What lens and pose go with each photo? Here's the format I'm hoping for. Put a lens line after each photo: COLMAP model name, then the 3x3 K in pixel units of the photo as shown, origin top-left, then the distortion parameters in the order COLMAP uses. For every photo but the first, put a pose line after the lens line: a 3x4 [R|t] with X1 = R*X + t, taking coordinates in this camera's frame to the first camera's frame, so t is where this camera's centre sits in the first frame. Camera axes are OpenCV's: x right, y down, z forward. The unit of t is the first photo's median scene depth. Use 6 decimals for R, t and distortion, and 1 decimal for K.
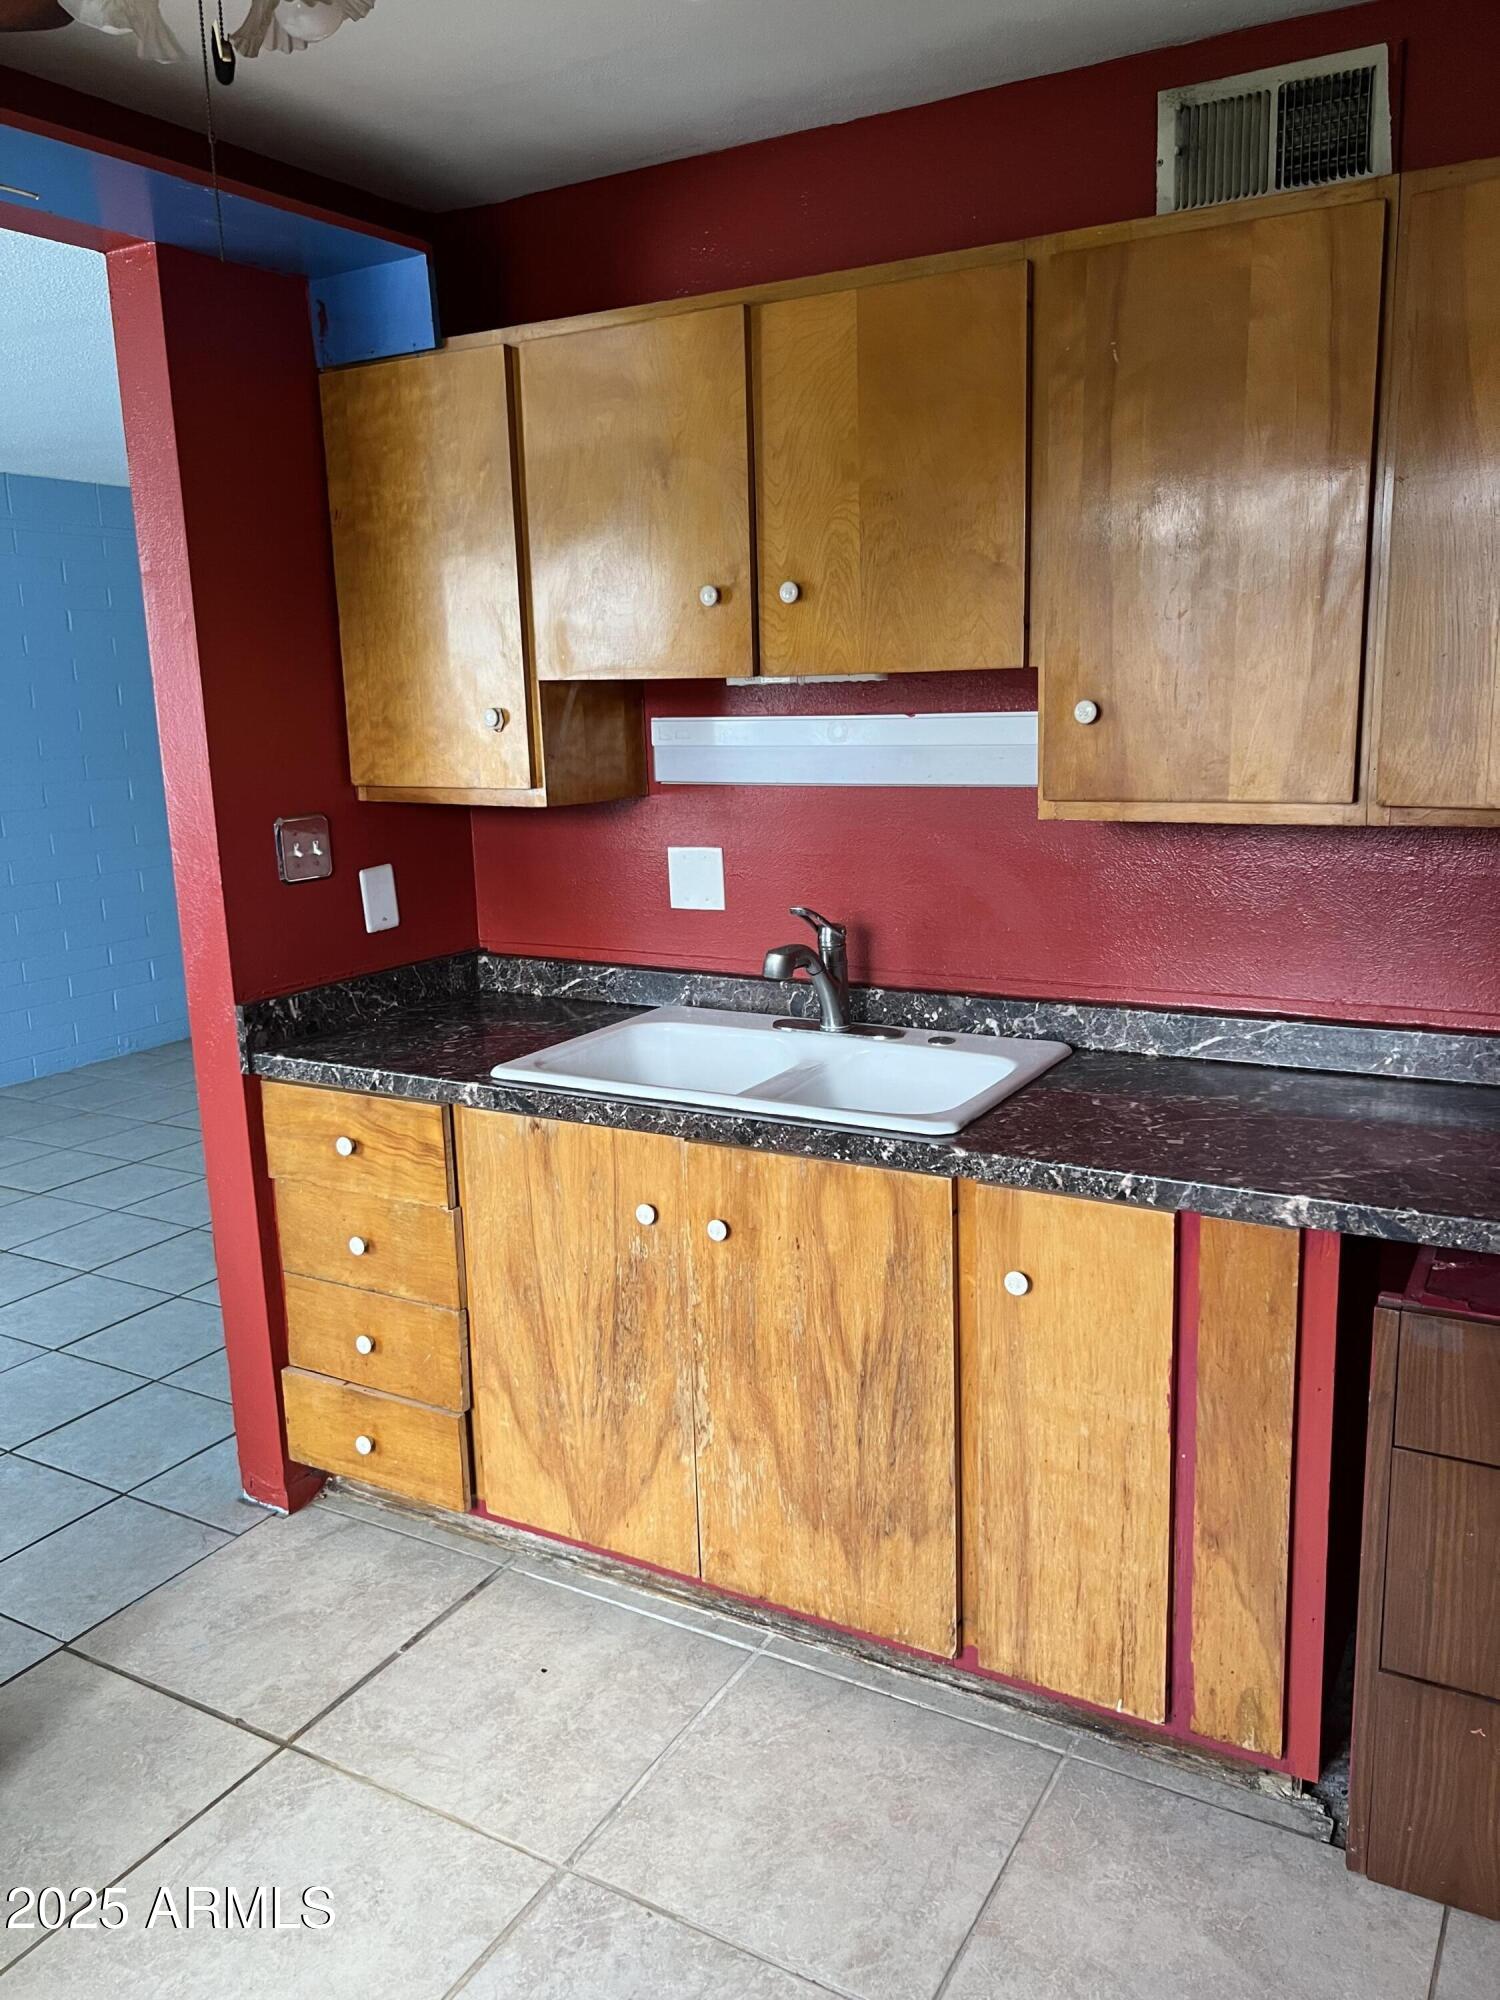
lens RADIAL K [[1494.2, 0, 760.2], [0, 1494.2, 1003.0], [0, 0, 1]] dist [0.050138, -0.065539]
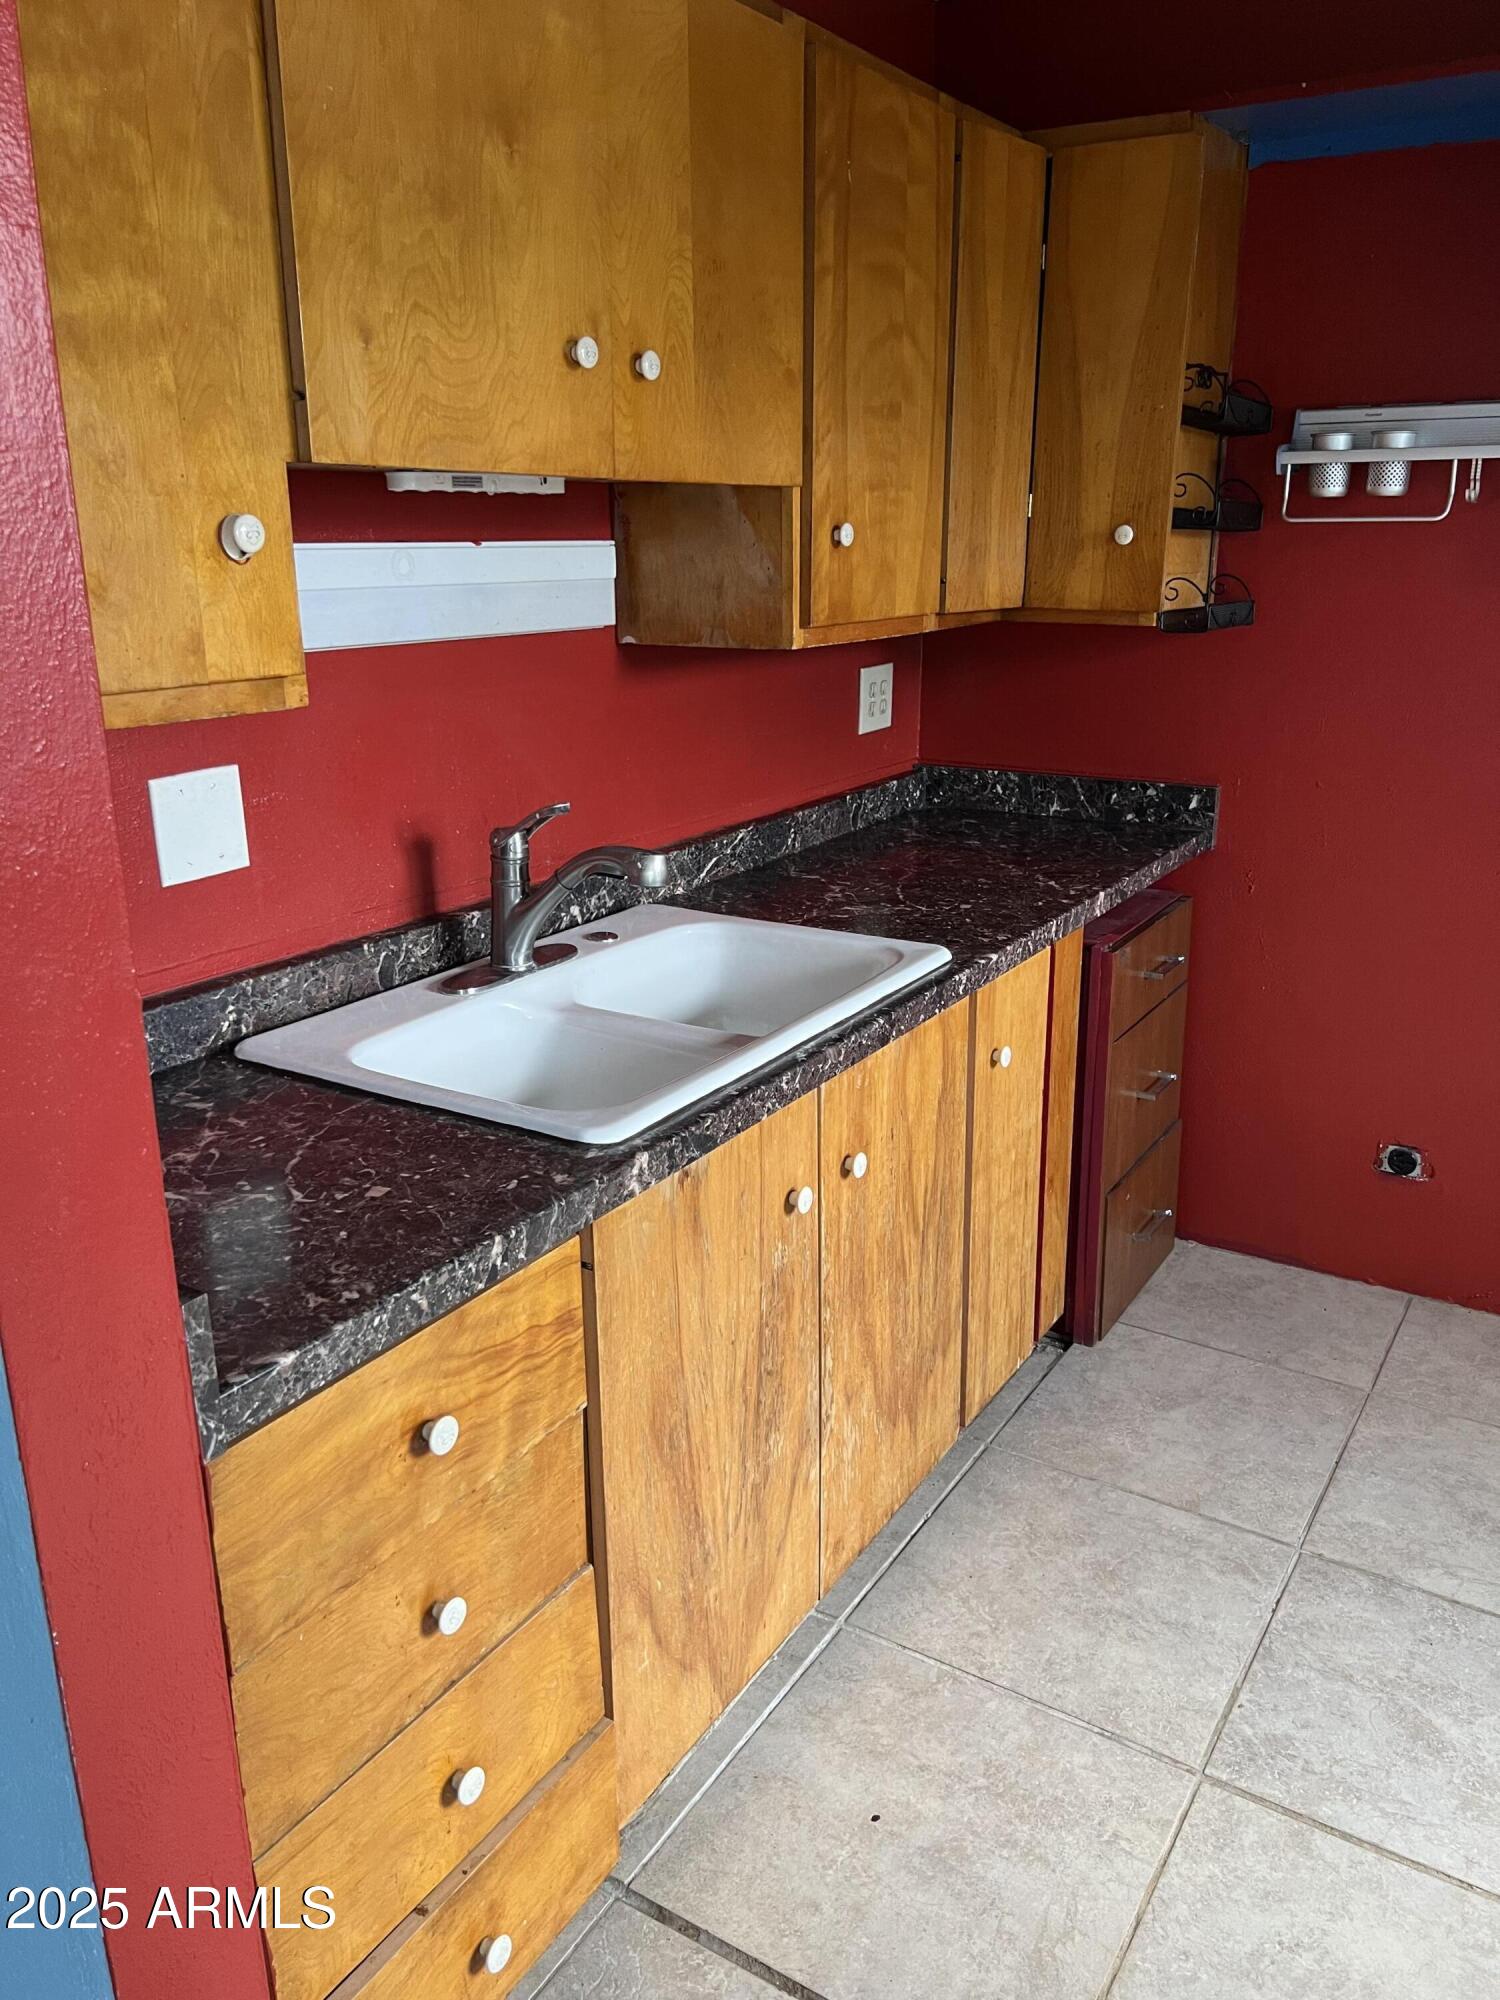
lens RADIAL K [[1494.2, 0, 760.2], [0, 1494.2, 1003.0], [0, 0, 1]] dist [0.050138, -0.065539]
pose [[0.045560, -0.274057, 0.960634, -0.806425], [0.214607, 0.941865, 0.258524, -0.160134], [-0.975637, 0.194380, 0.101726, 0.952219]]
